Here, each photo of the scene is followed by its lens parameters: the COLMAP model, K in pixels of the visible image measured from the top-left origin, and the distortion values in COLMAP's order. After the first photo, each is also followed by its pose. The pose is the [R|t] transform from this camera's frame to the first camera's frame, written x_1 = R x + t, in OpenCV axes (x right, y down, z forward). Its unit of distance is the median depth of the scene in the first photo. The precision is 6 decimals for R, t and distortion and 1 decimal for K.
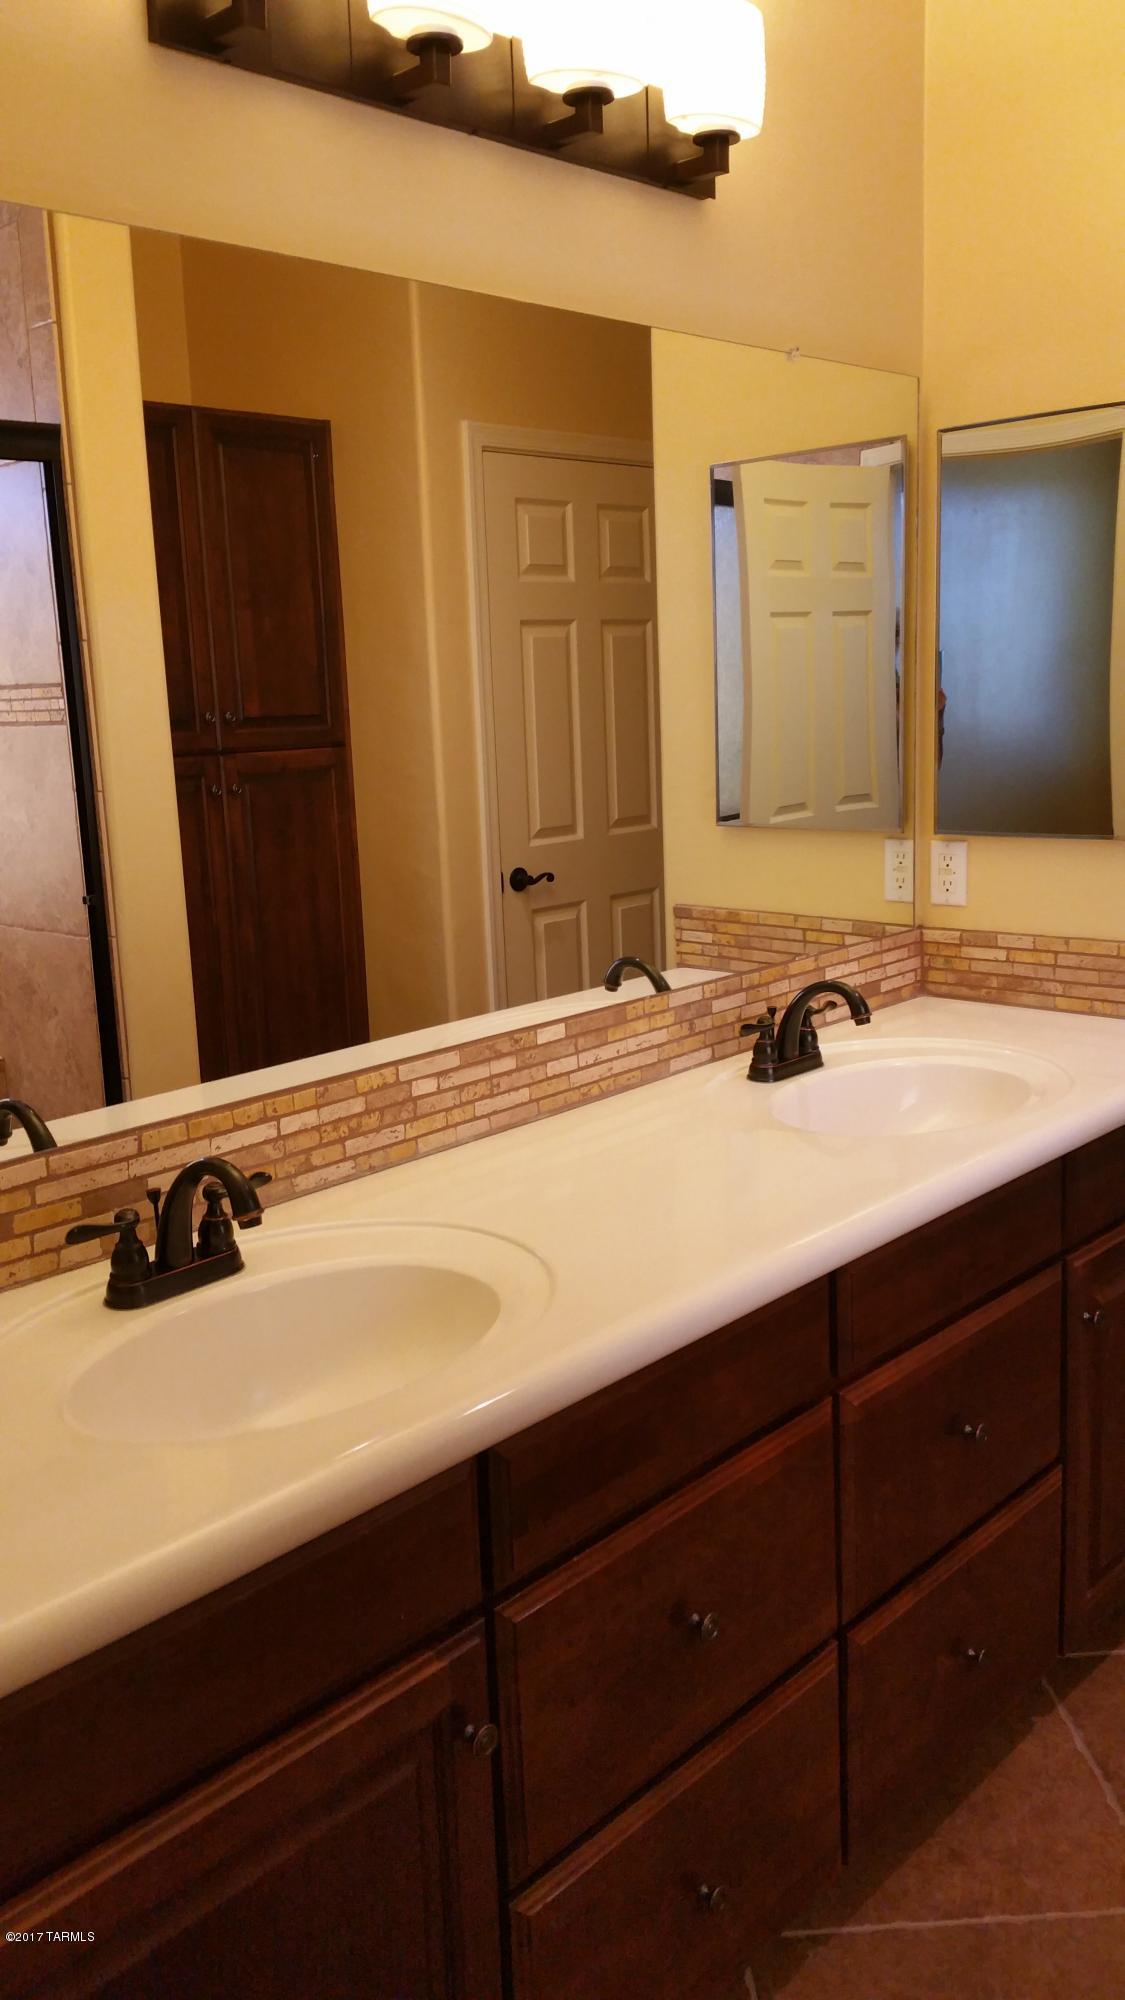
lens RADIAL K [[1625.7, 0, 548.0], [0, 1625.7, 996.7], [0, 0, 1]] dist [0.070531, -0.081987]
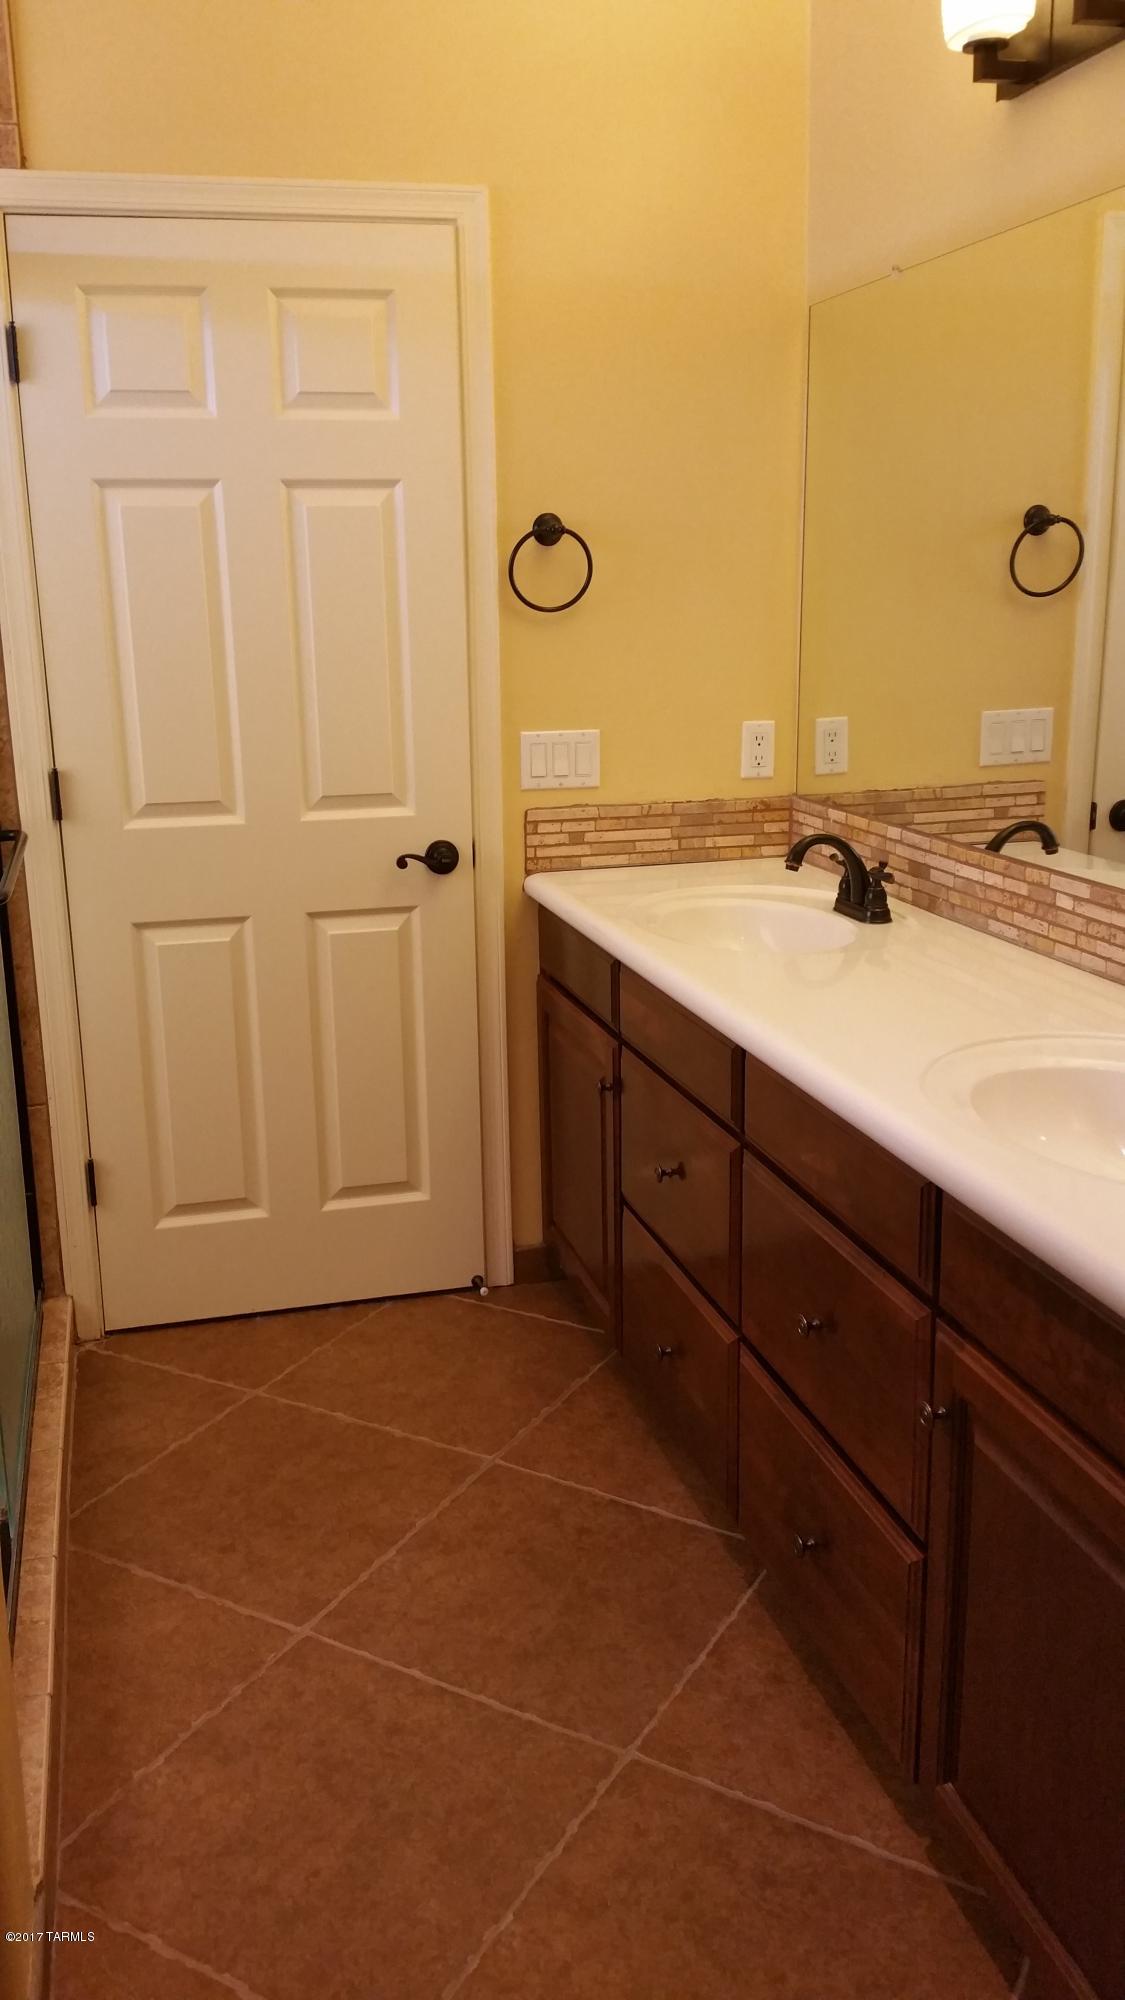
lens RADIAL K [[1625.7, 0, 528.1], [0, 1625.7, 979.7], [0, 0, 1]] dist [0.070531, -0.081987]
pose [[-0.535664, 0.248121, -0.807156, 0.856226], [-0.123888, 0.922422, 0.365772, -0.216051], [0.835294, 0.295928, -0.463369, 0.963515]]
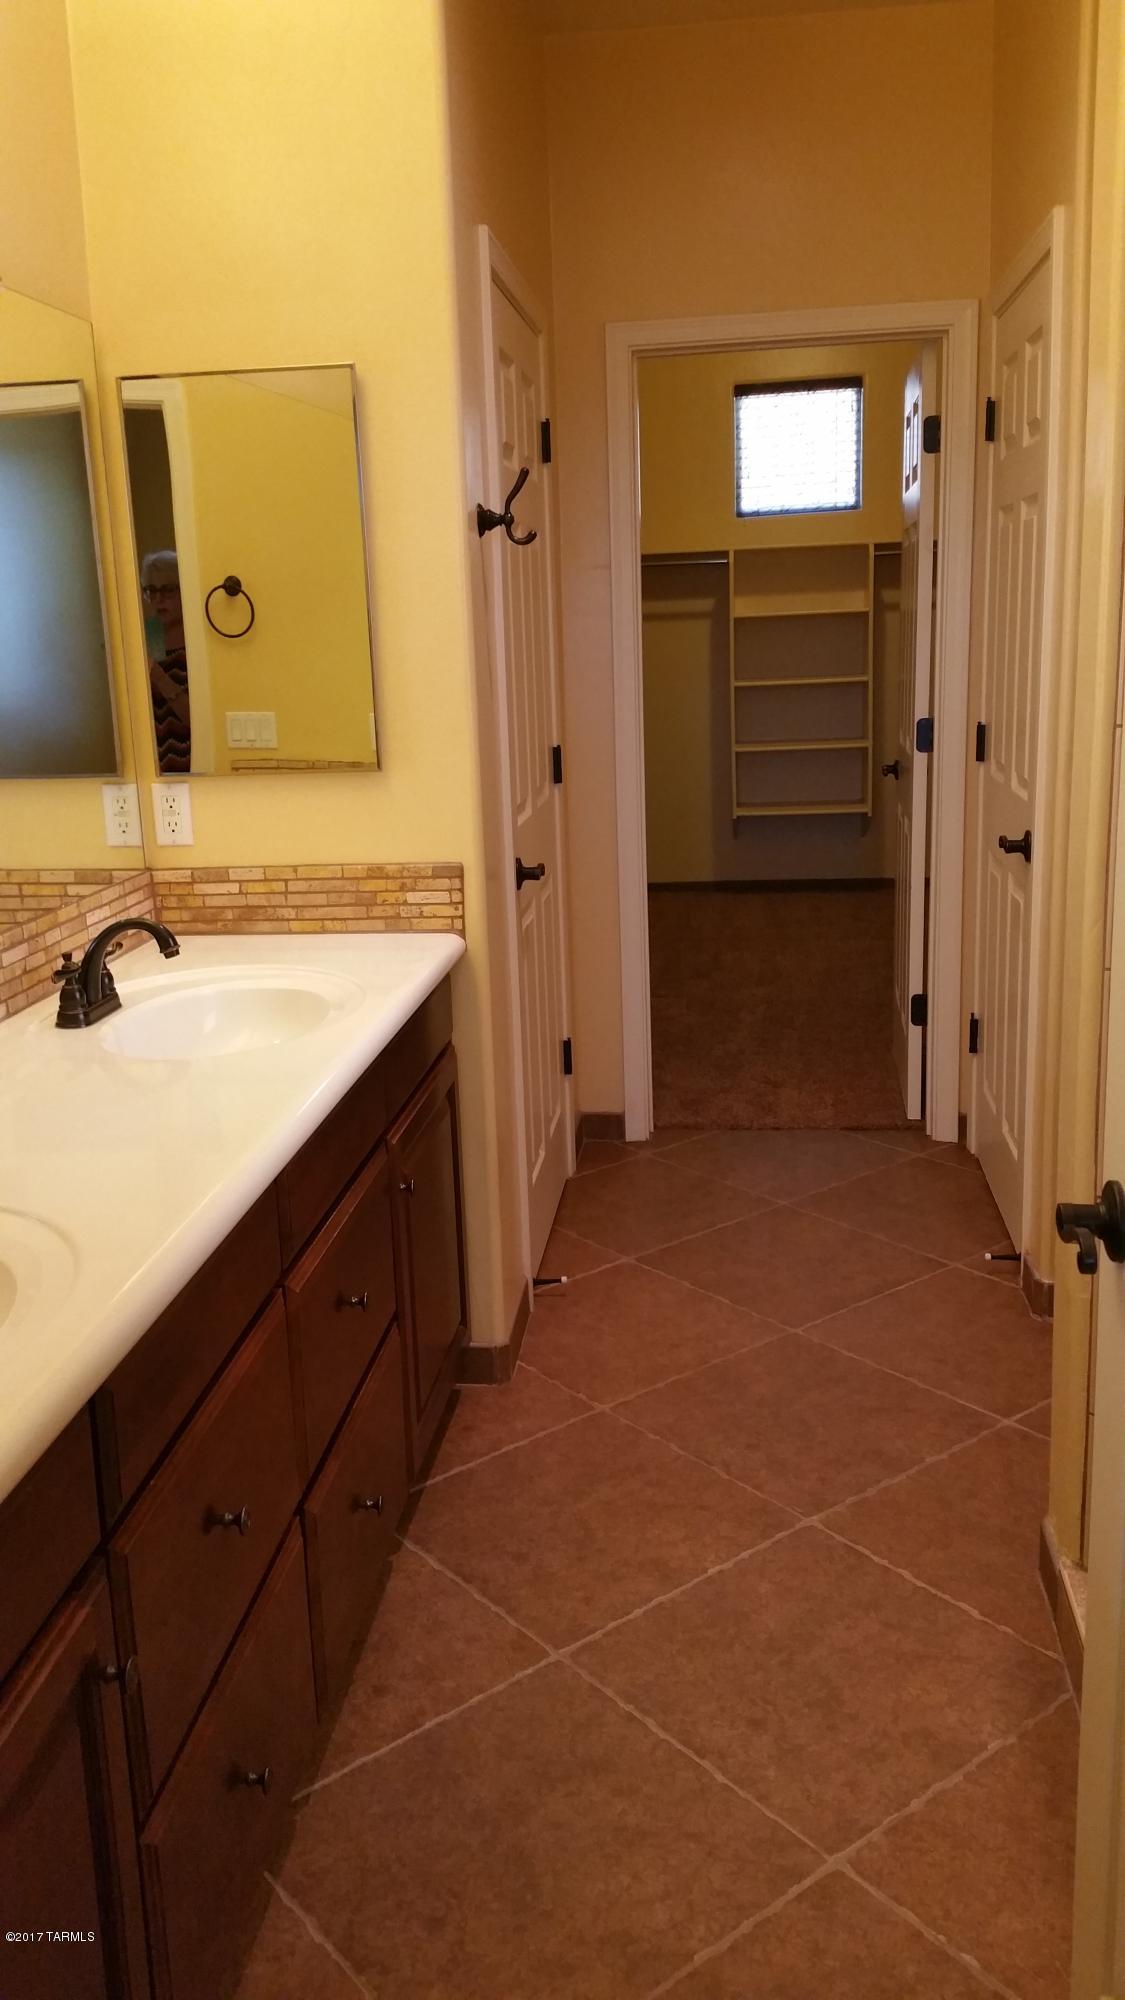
lens RADIAL K [[1625.7, 0, 563.4], [0, 1625.7, 1005.0], [0, 0, 1]] dist [0.070531, -0.081987]
pose [[0.804850, -0.131089, 0.578820, -0.180531], [0.120467, 0.991083, 0.056948, 0.015857], [-0.581123, 0.023894, 0.813465, 0.019270]]
